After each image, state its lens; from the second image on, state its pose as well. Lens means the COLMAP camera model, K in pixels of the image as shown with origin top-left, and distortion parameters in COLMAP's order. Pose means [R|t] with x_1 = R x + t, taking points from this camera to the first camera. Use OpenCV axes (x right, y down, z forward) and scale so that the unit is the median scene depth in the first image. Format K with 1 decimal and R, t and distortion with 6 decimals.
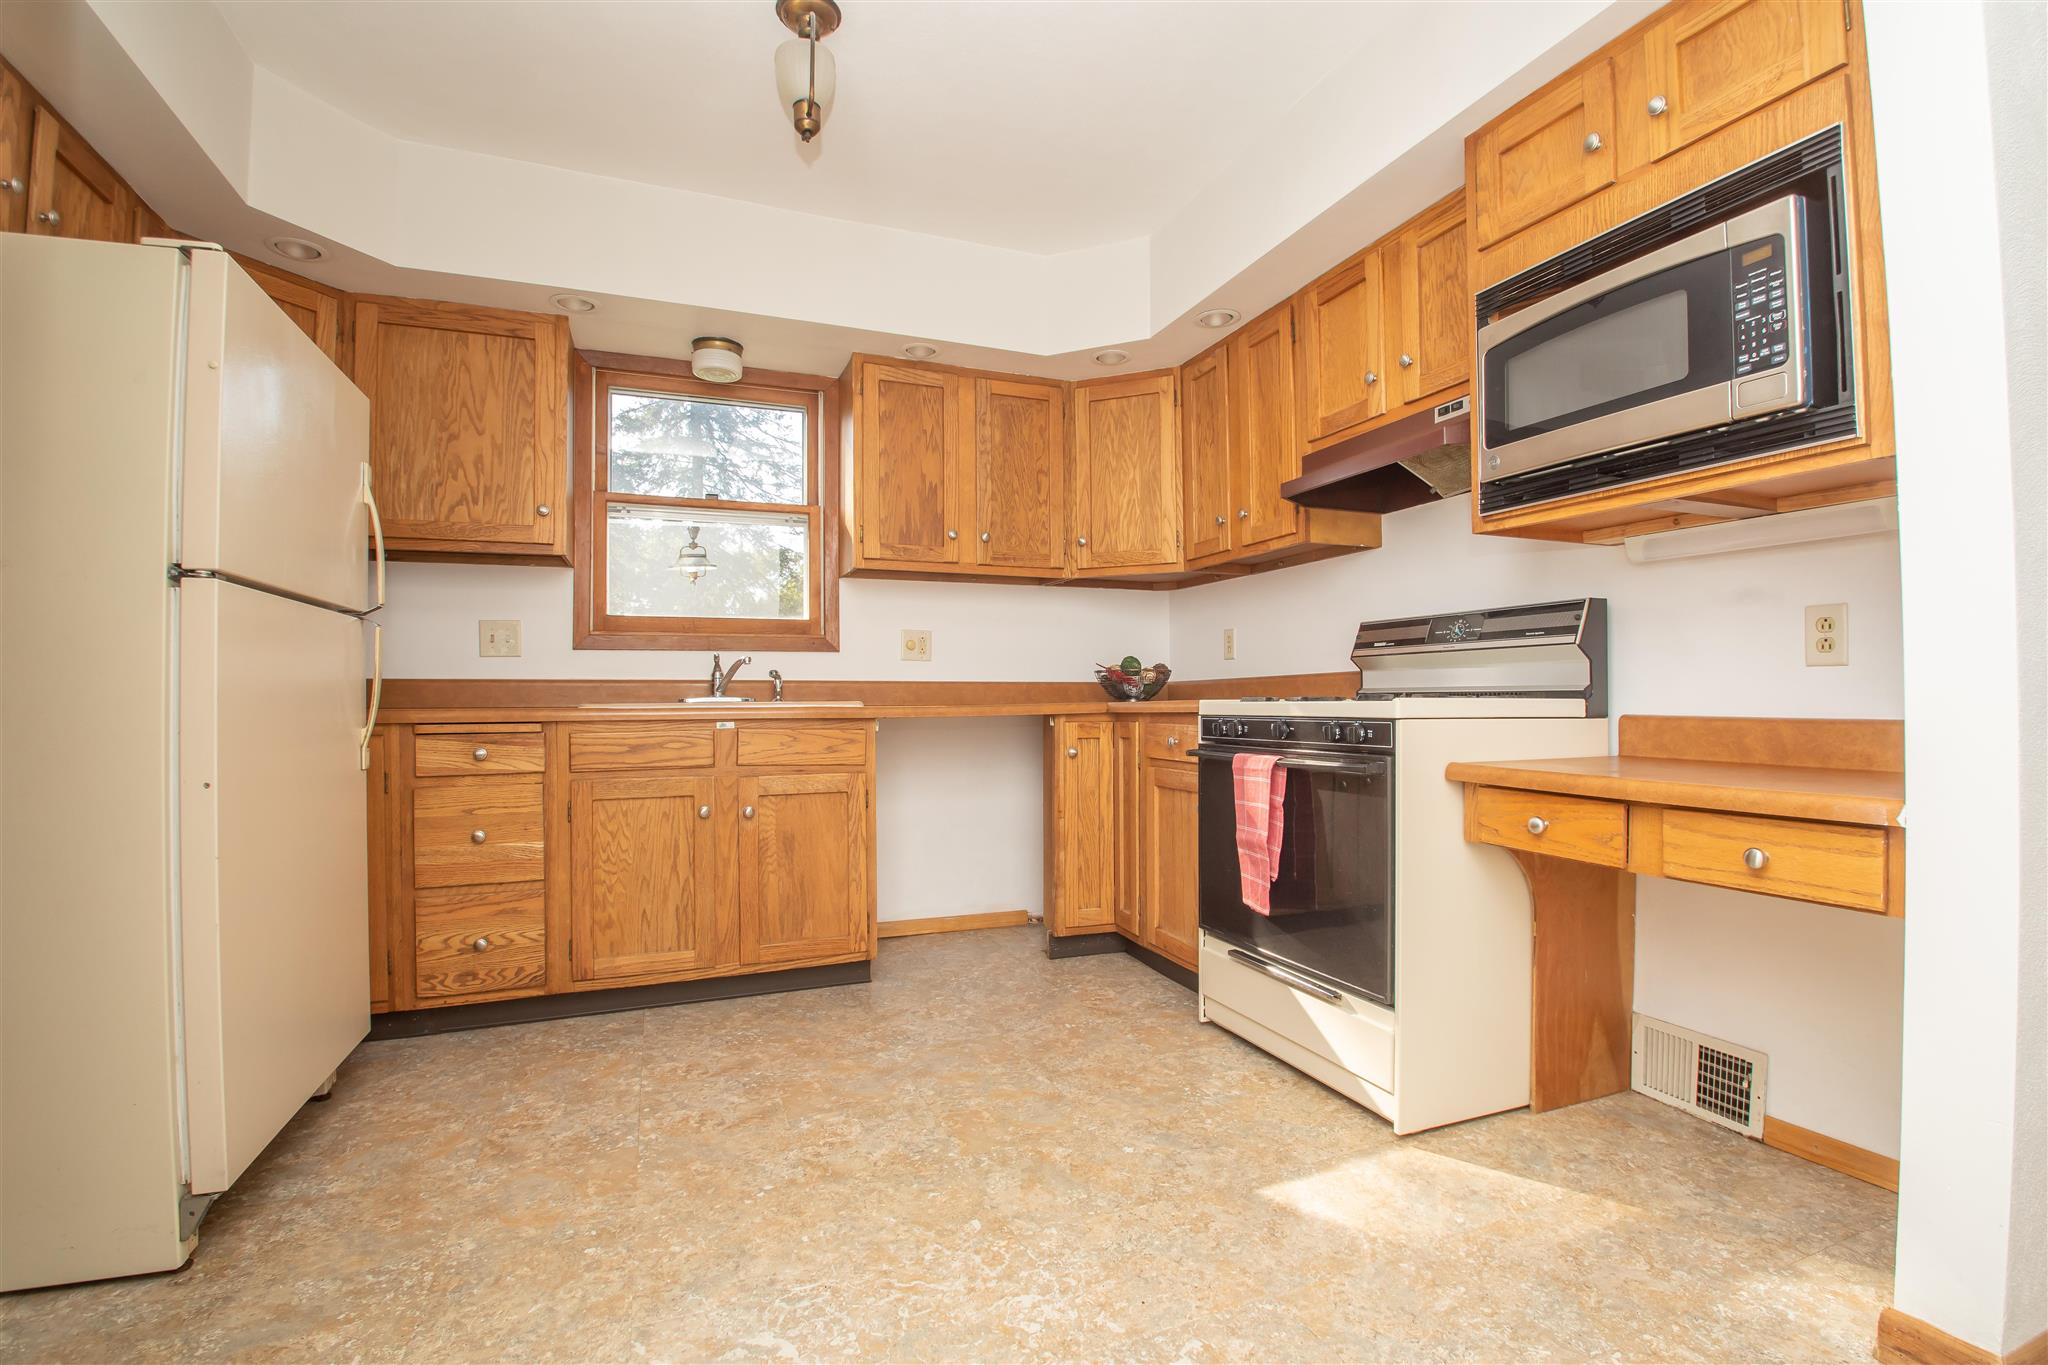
lens RADIAL K [[885.3, 0, 1018.2], [0, 885.3, 681.0], [0, 0, 1]] dist [-0.041287, -0.002538]
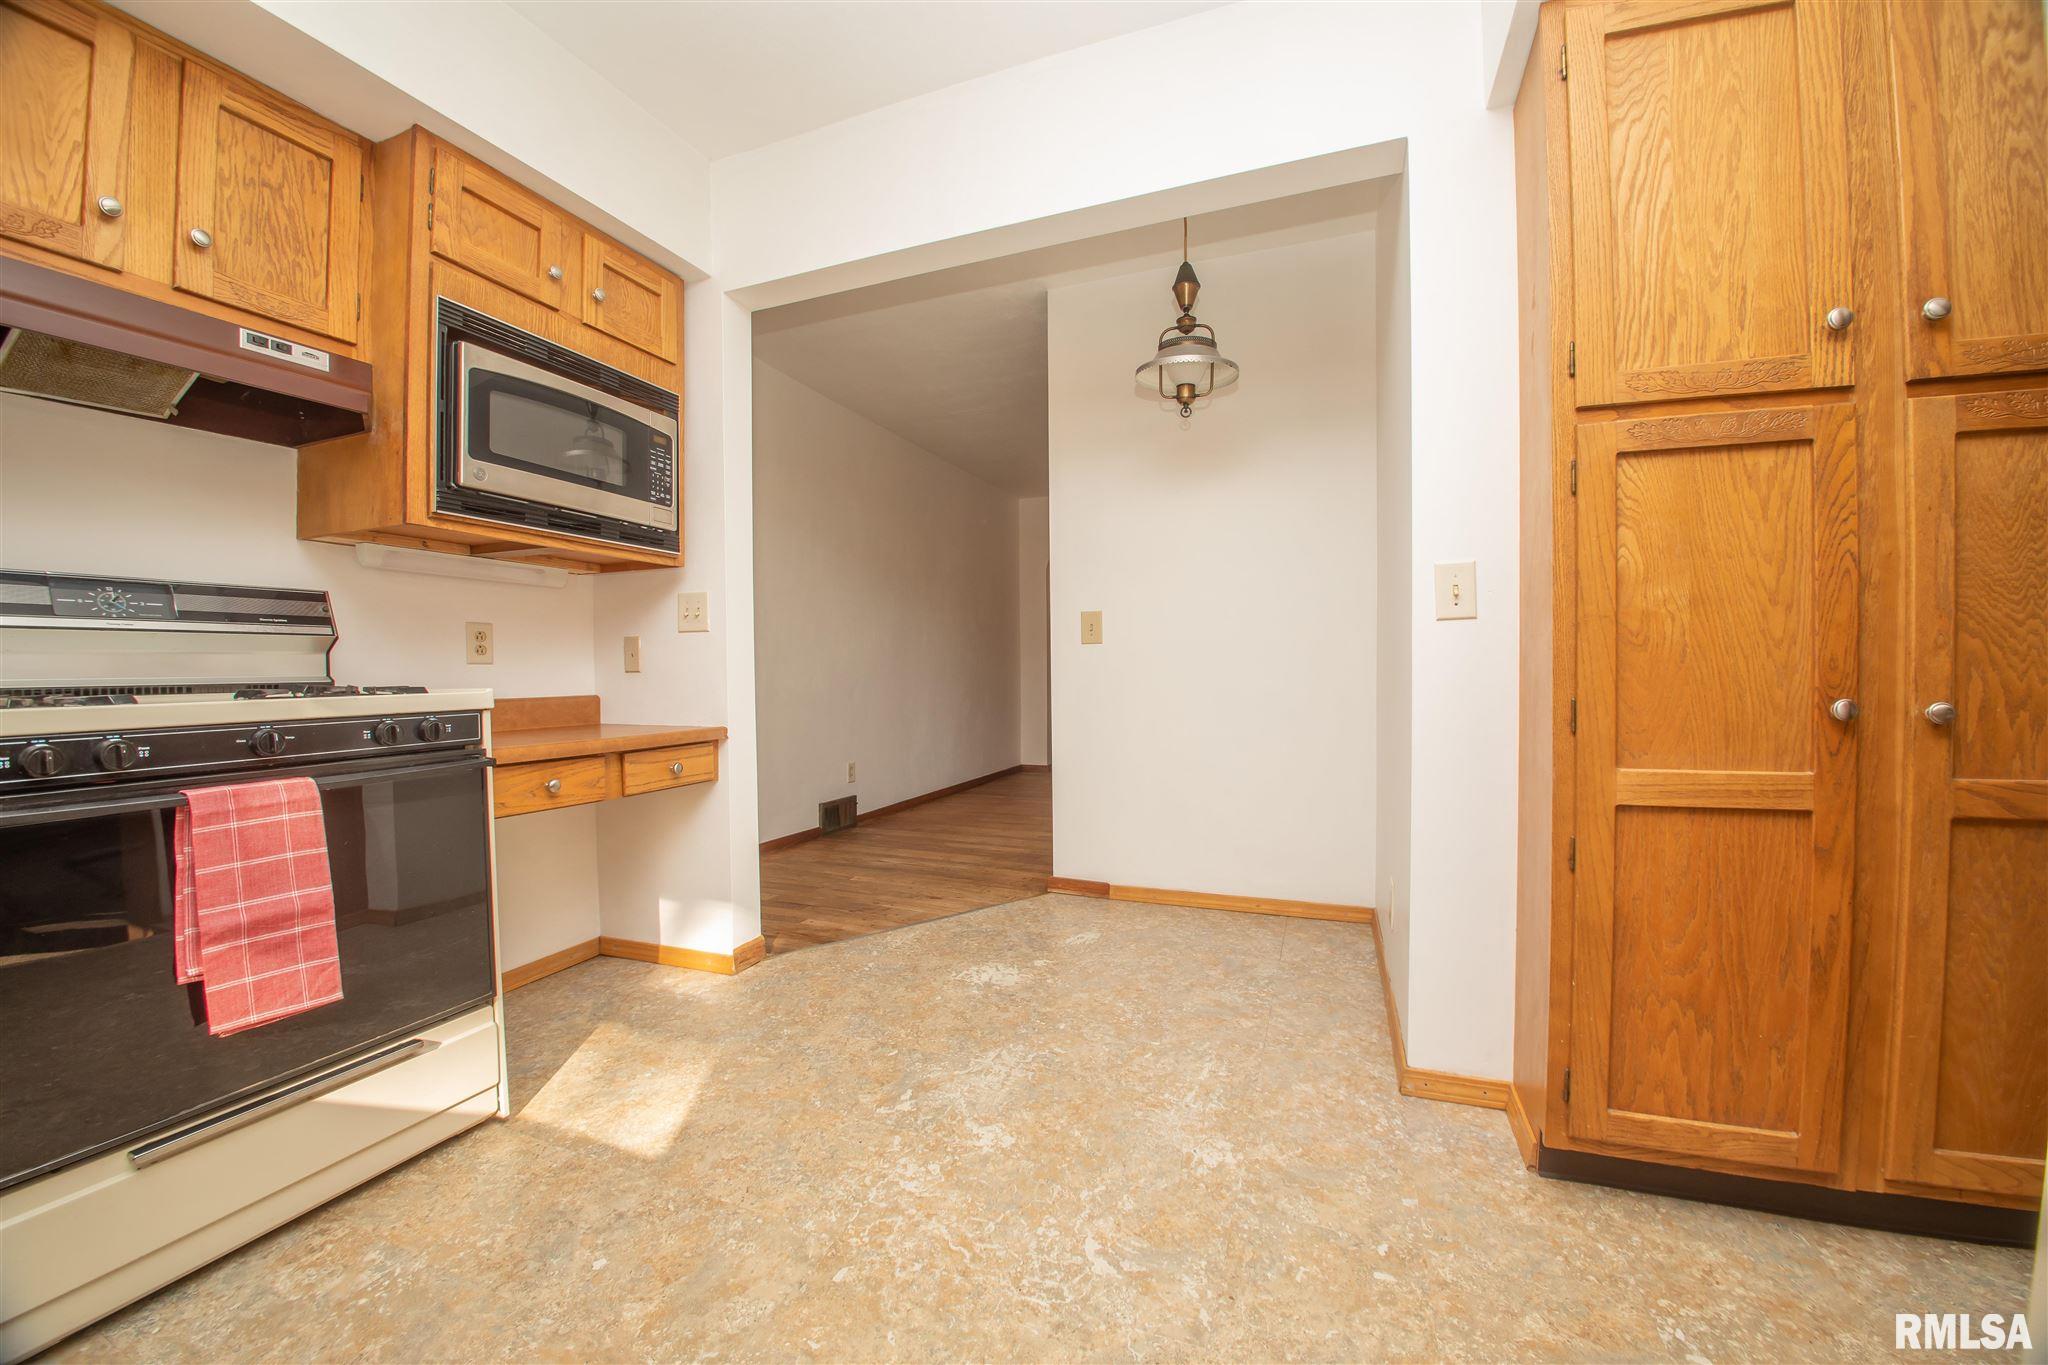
lens RADIAL K [[772.1, 0, 1026.8], [0, 772.1, 668.8], [0, 0, 1]] dist [-0.021670, -0.000270]
pose [[-0.717494, 0.008176, 0.696516, -0.734487], [-0.001376, 0.999913, -0.013154, 0.008325], [-0.696563, -0.010396, -0.717420, 1.427875]]
